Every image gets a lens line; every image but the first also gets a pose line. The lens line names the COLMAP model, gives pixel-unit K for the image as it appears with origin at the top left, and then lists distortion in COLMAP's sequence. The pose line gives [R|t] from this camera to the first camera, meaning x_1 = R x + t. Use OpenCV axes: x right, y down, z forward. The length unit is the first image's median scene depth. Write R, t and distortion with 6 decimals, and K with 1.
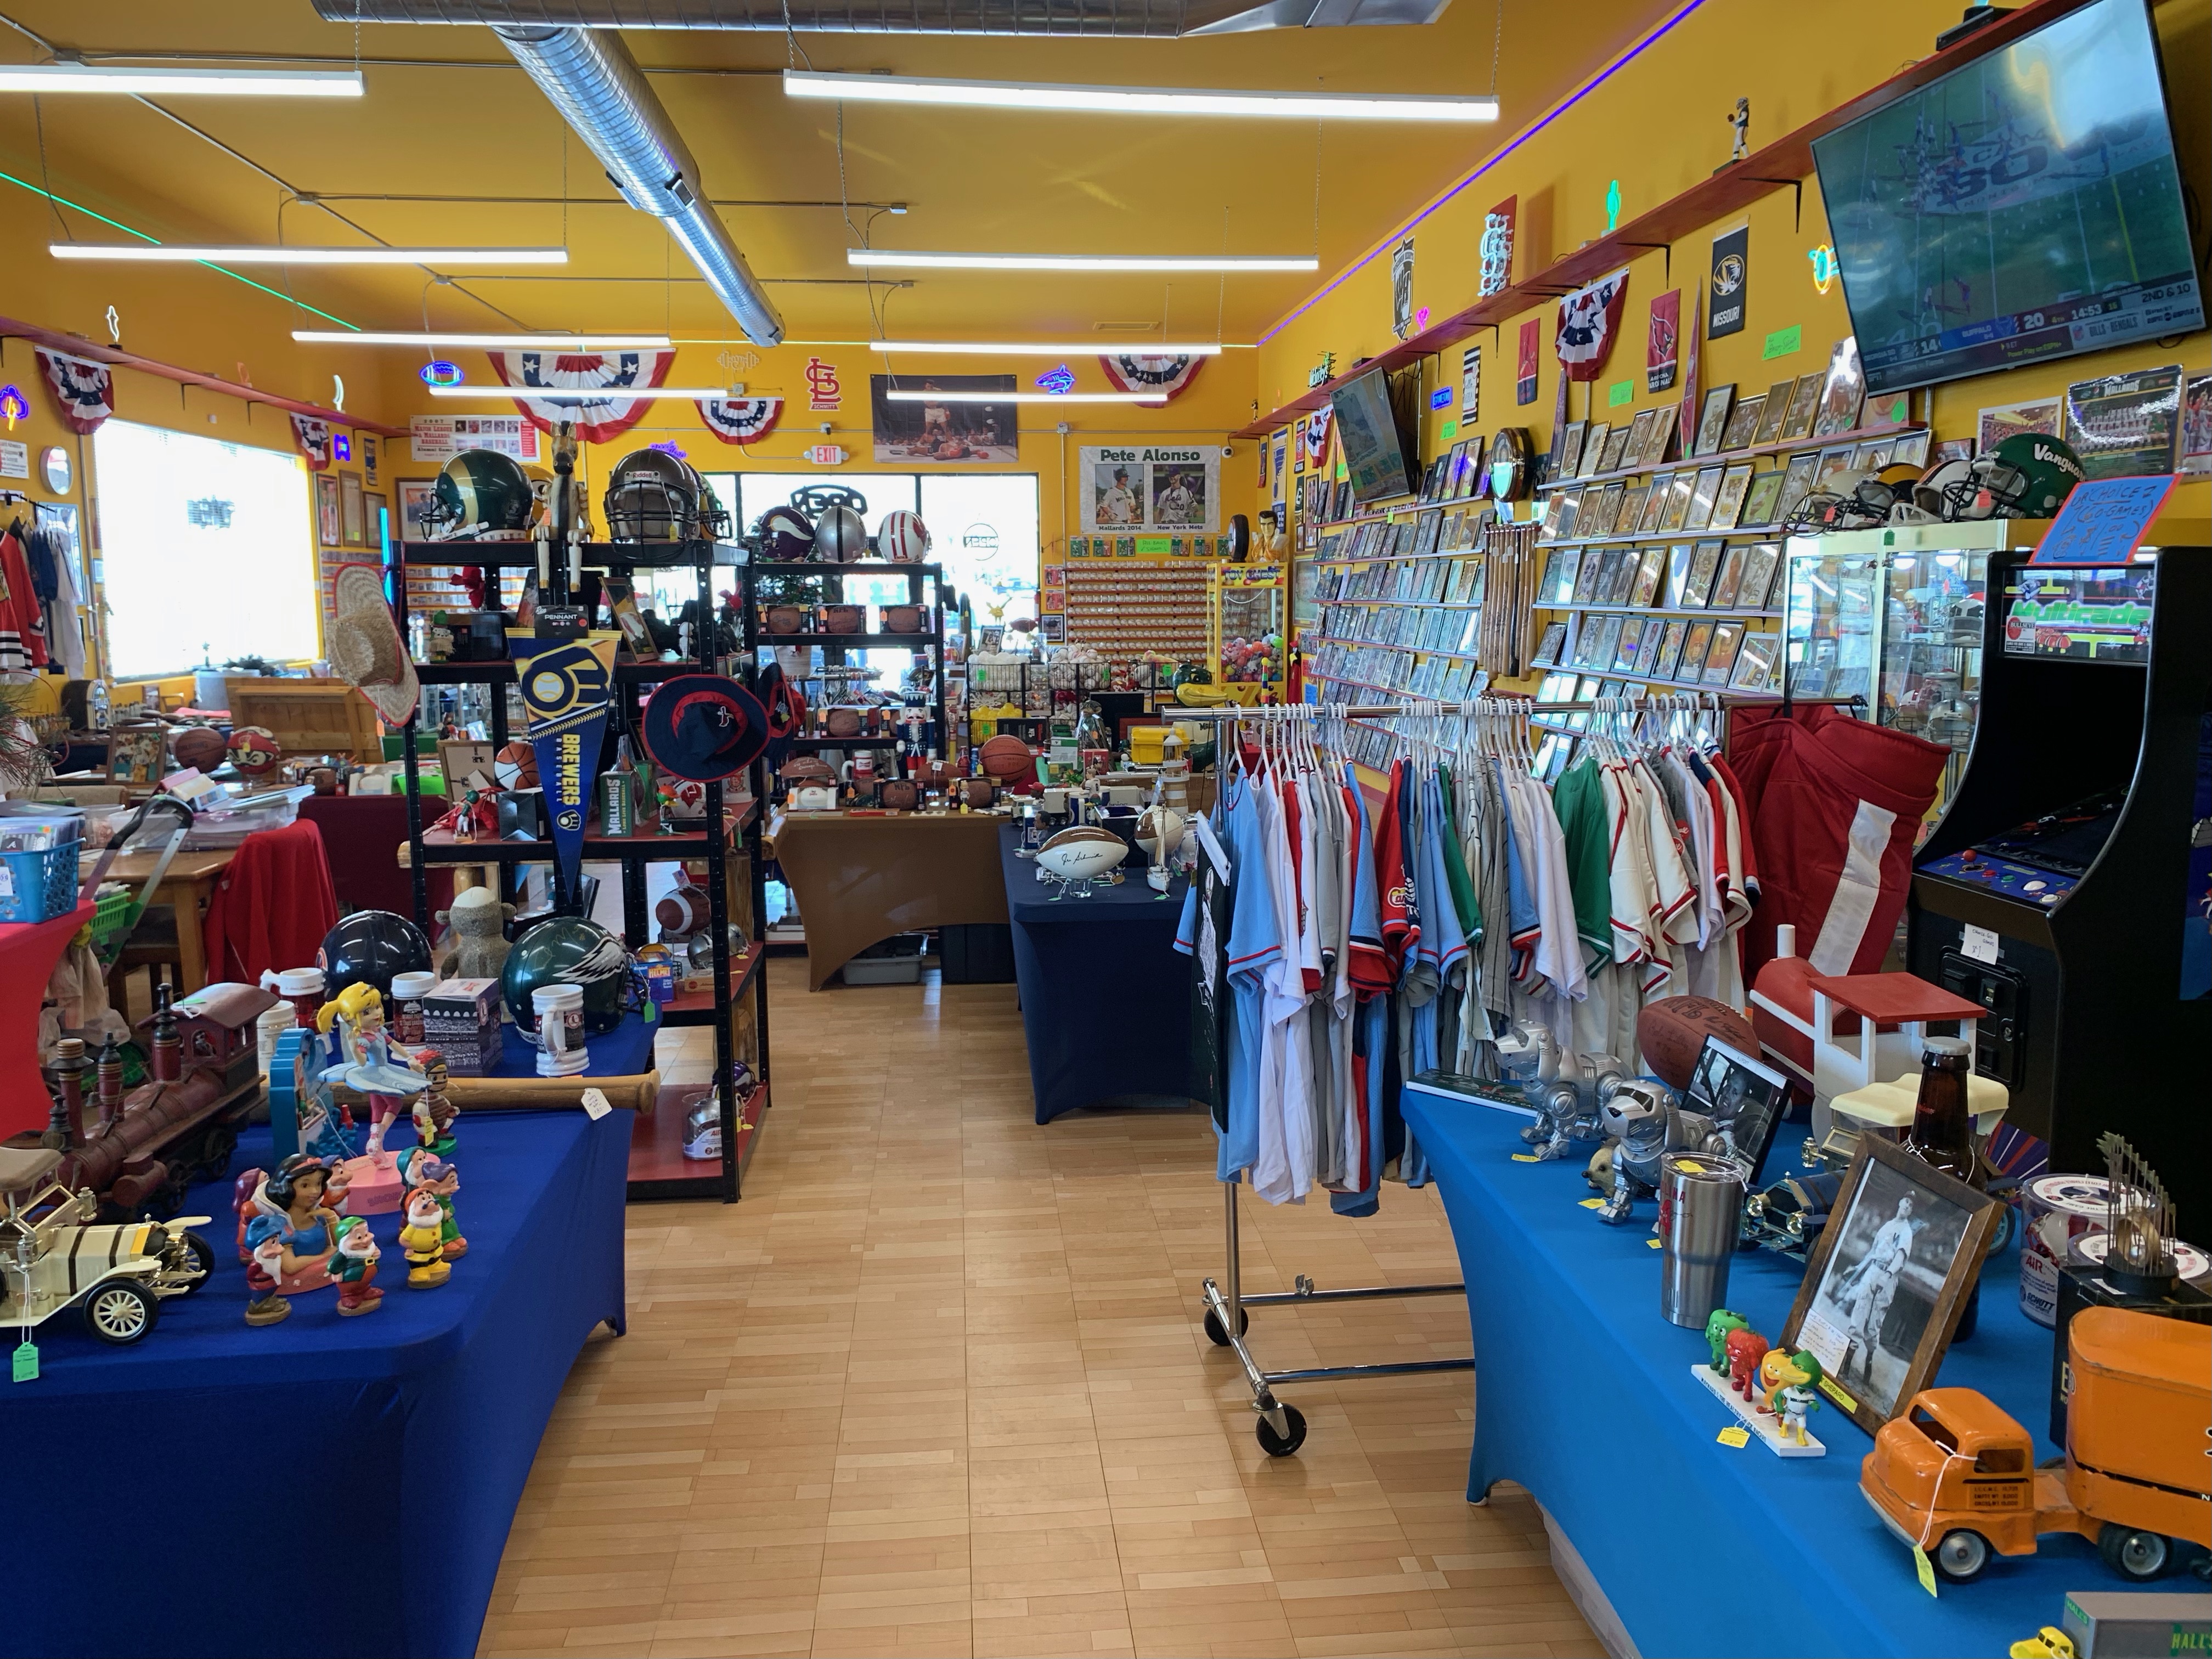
lens RADIAL K [[1681.7, 0, 1096.5], [0, 1681.7, 823.3], [0, 0, 1]] dist [0.035946, -0.041559]
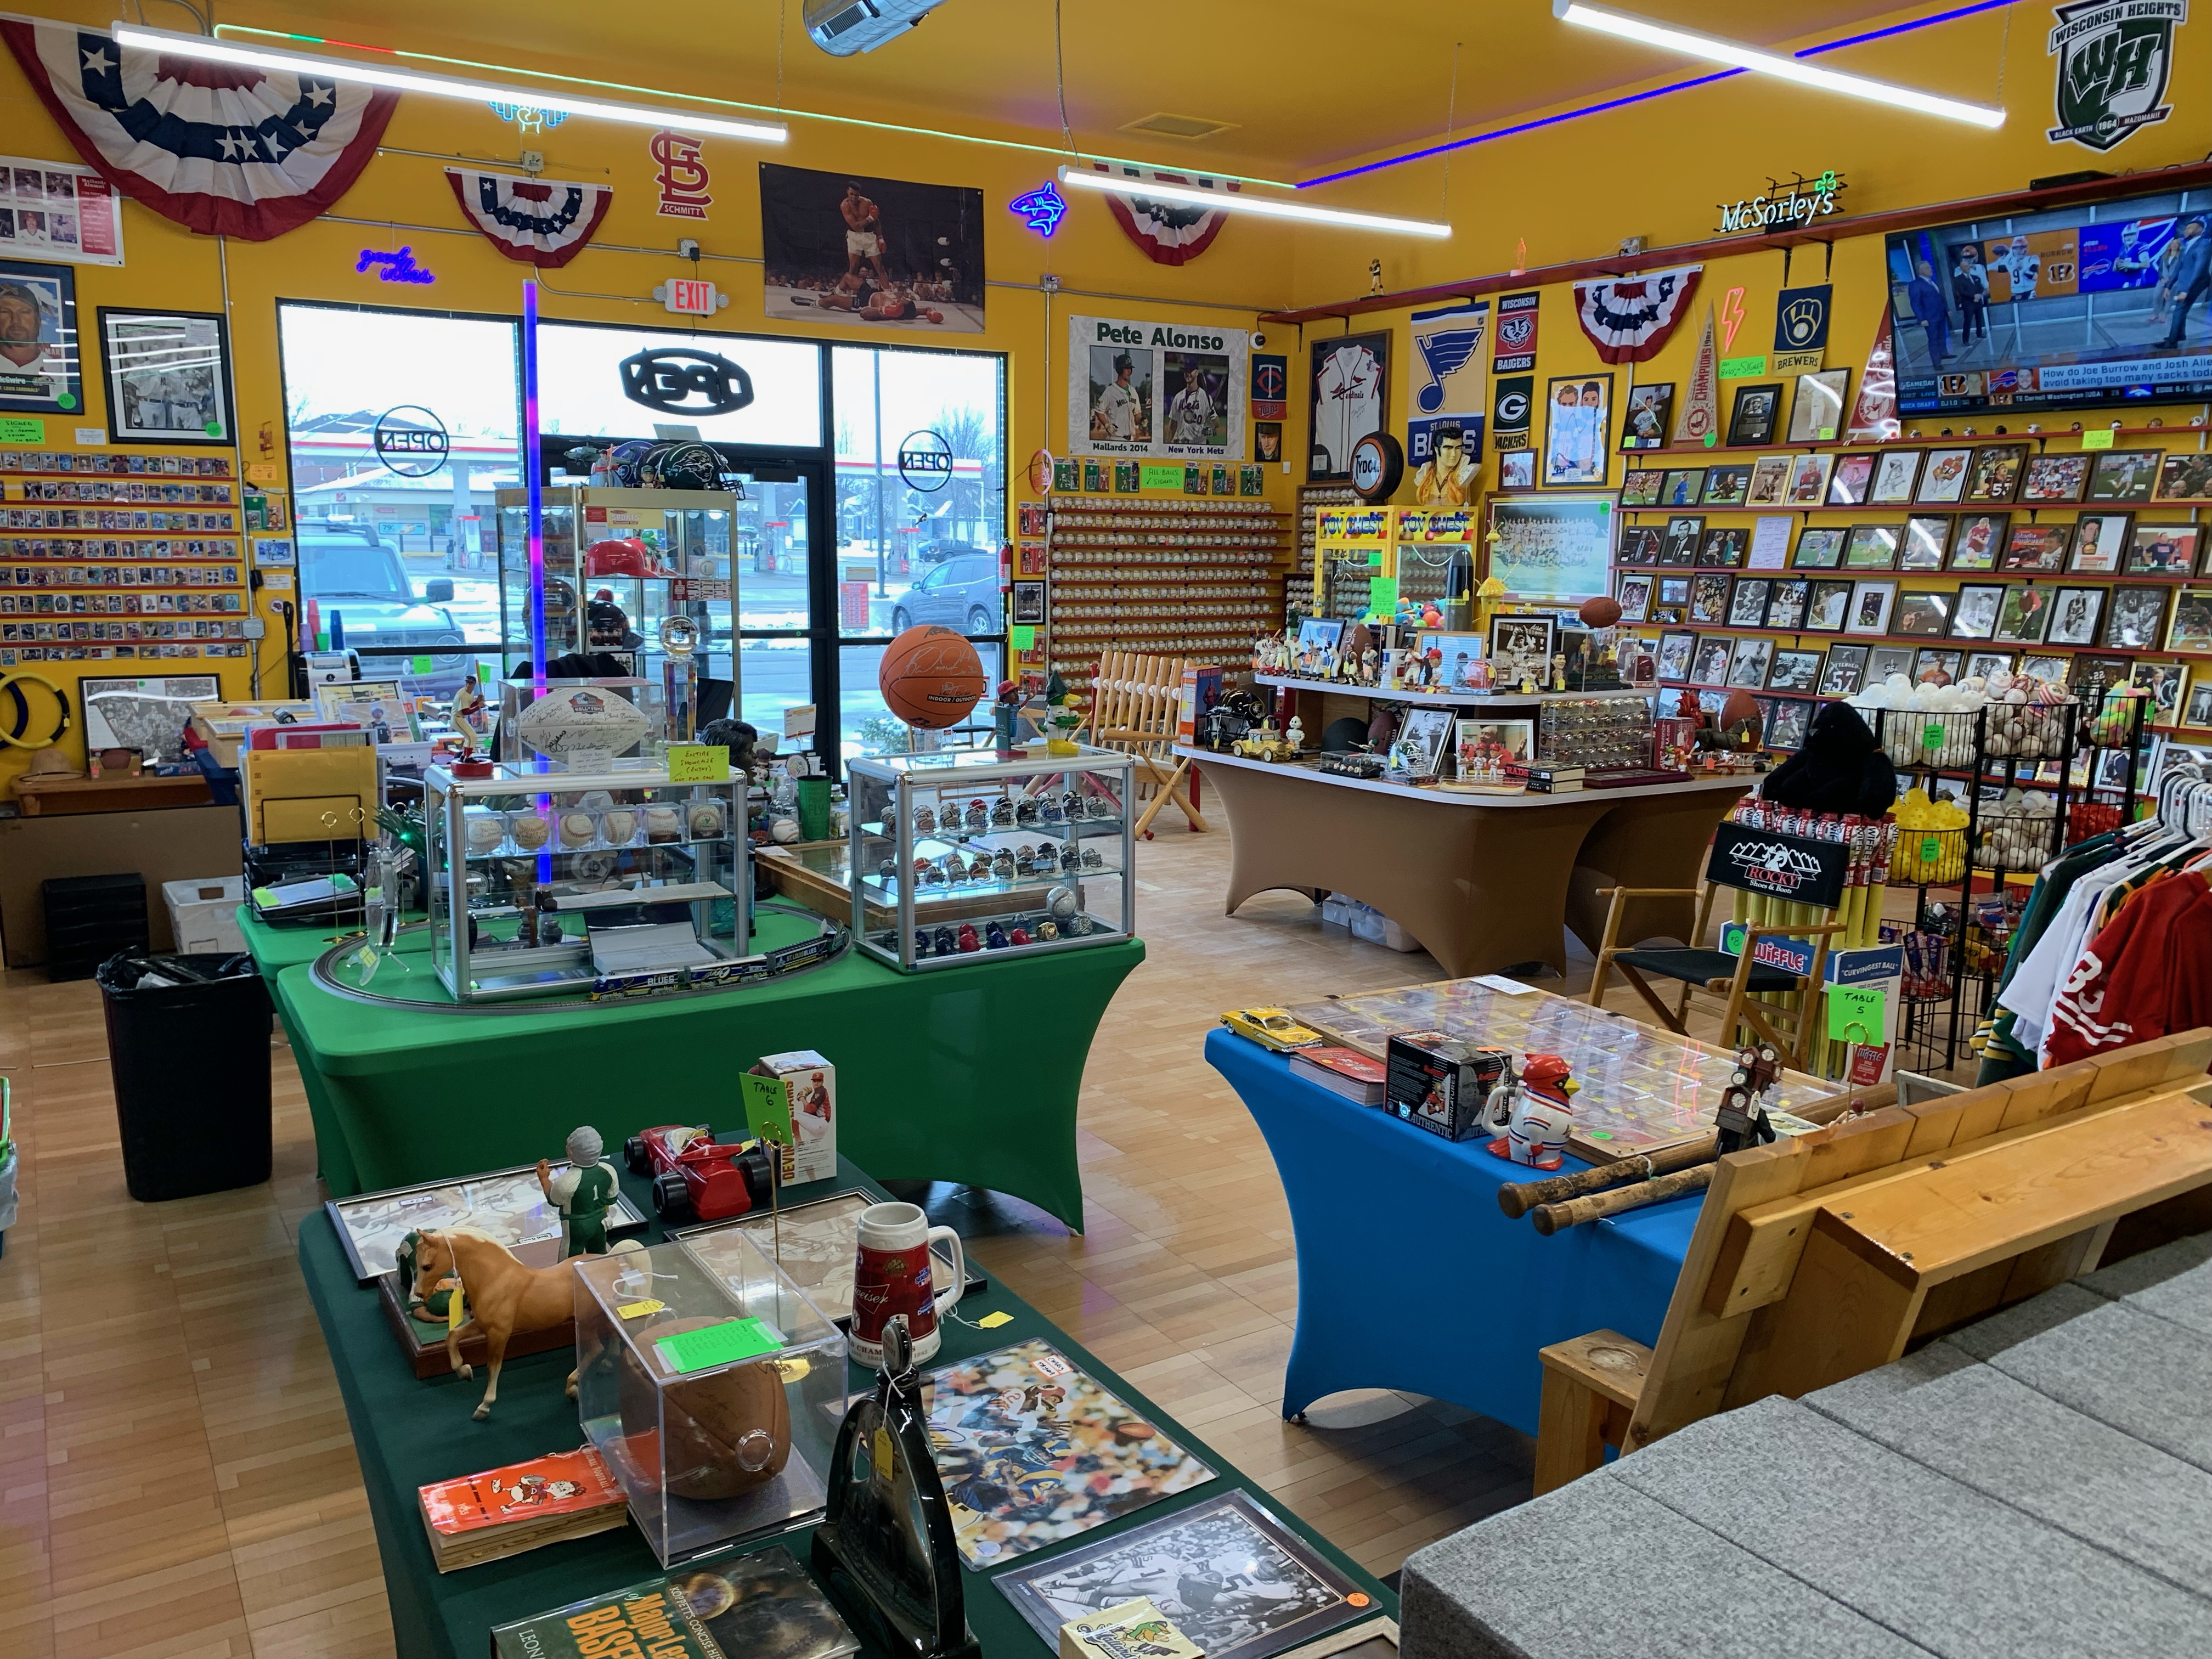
lens RADIAL K [[1681.7, 0, 1063.1], [0, 1681.7, 829.3], [0, 0, 1]] dist [0.035946, -0.041559]
pose [[0.897006, -0.059582, 0.437985, -0.370582], [0.042376, 0.997901, 0.048965, -0.074979], [-0.439983, -0.025362, 0.897648, 0.518305]]
